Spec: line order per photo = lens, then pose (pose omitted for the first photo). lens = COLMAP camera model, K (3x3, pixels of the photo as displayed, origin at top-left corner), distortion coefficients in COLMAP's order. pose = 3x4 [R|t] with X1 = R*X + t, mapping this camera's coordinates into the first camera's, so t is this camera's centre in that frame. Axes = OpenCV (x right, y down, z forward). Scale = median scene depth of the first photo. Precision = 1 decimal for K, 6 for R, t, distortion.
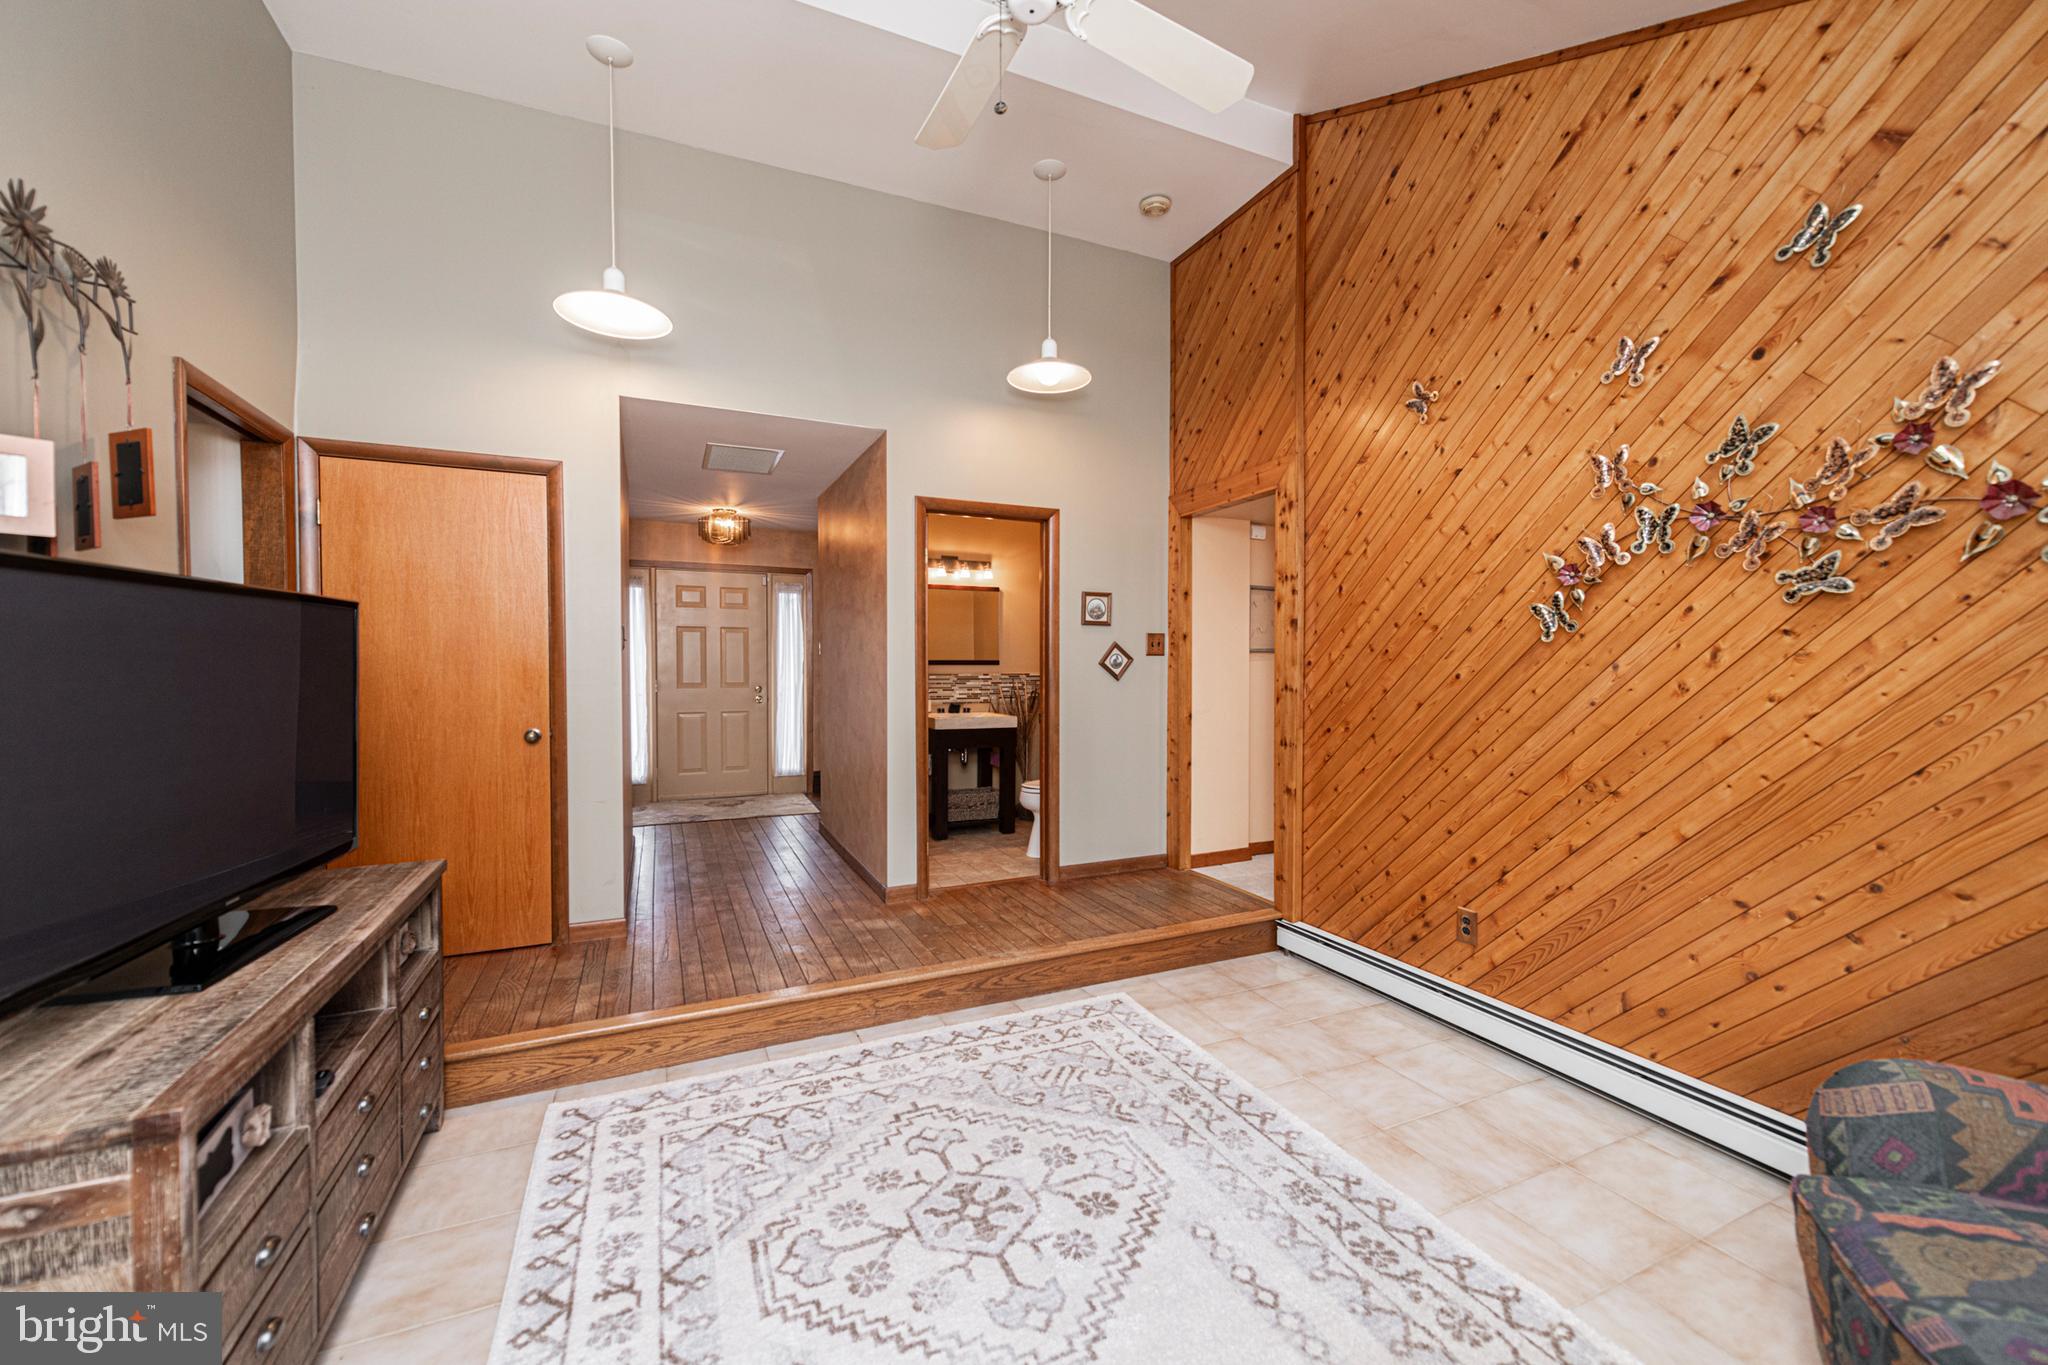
lens RADIAL K [[796.2, 0, 1027.4], [0, 796.2, 685.2], [0, 0, 1]] dist [0.005016, -0.000299]
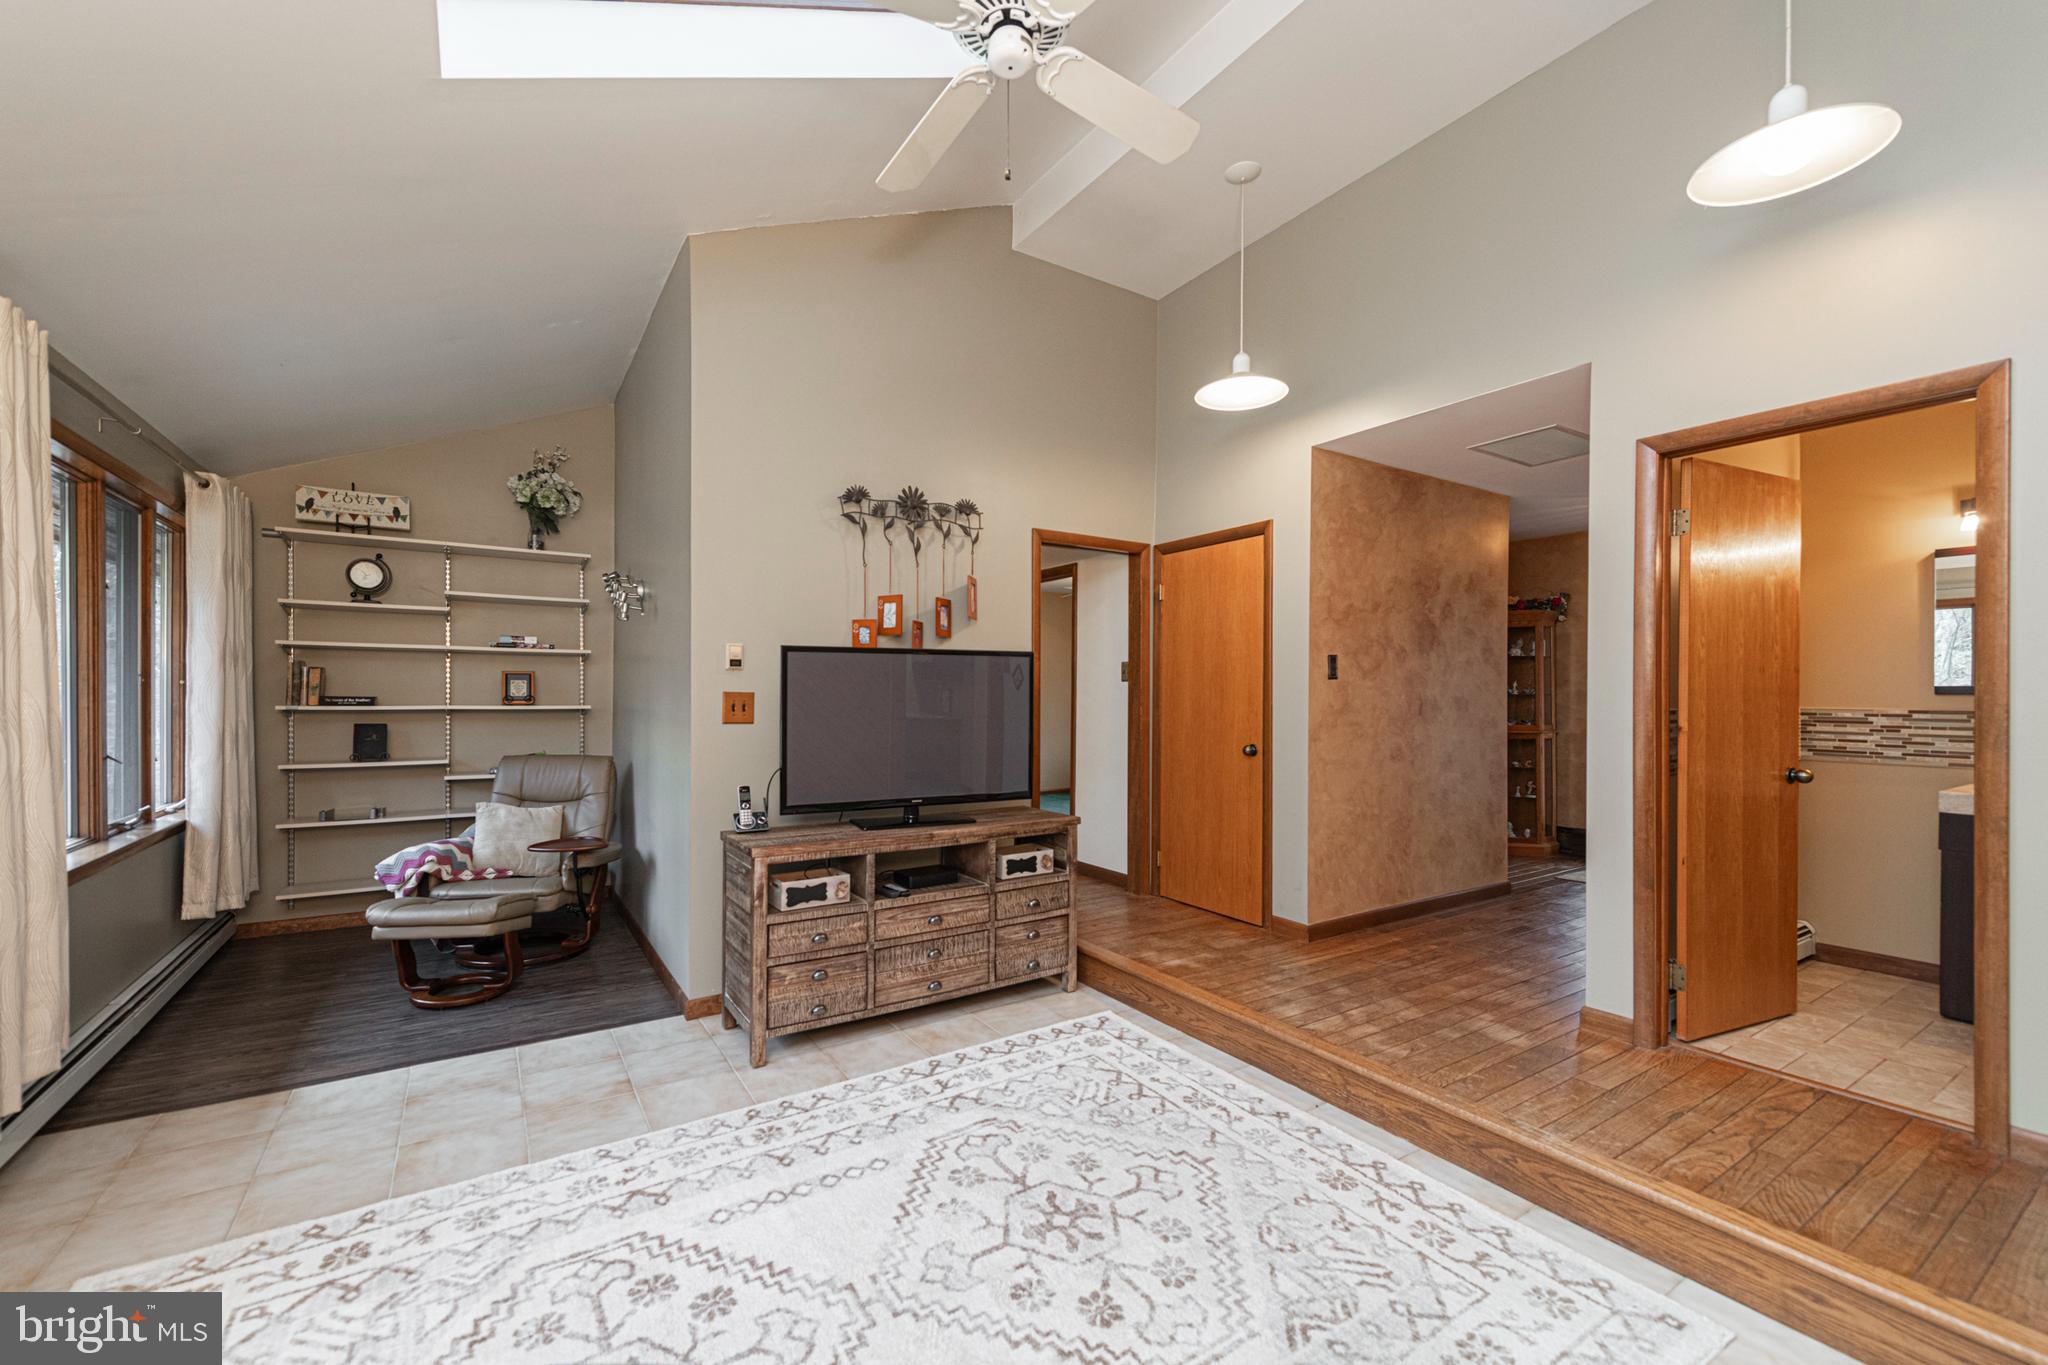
lens RADIAL K [[827.6, 0, 1008.7], [0, 827.6, 696.7], [0, 0, 1]] dist [0.007753, -0.000314]
pose [[0.136938, 0.001431, -0.990579, 0.774959], [-0.033049, 0.999449, -0.003125, -0.001942], [0.990028, 0.033165, 0.136910, 0.612372]]
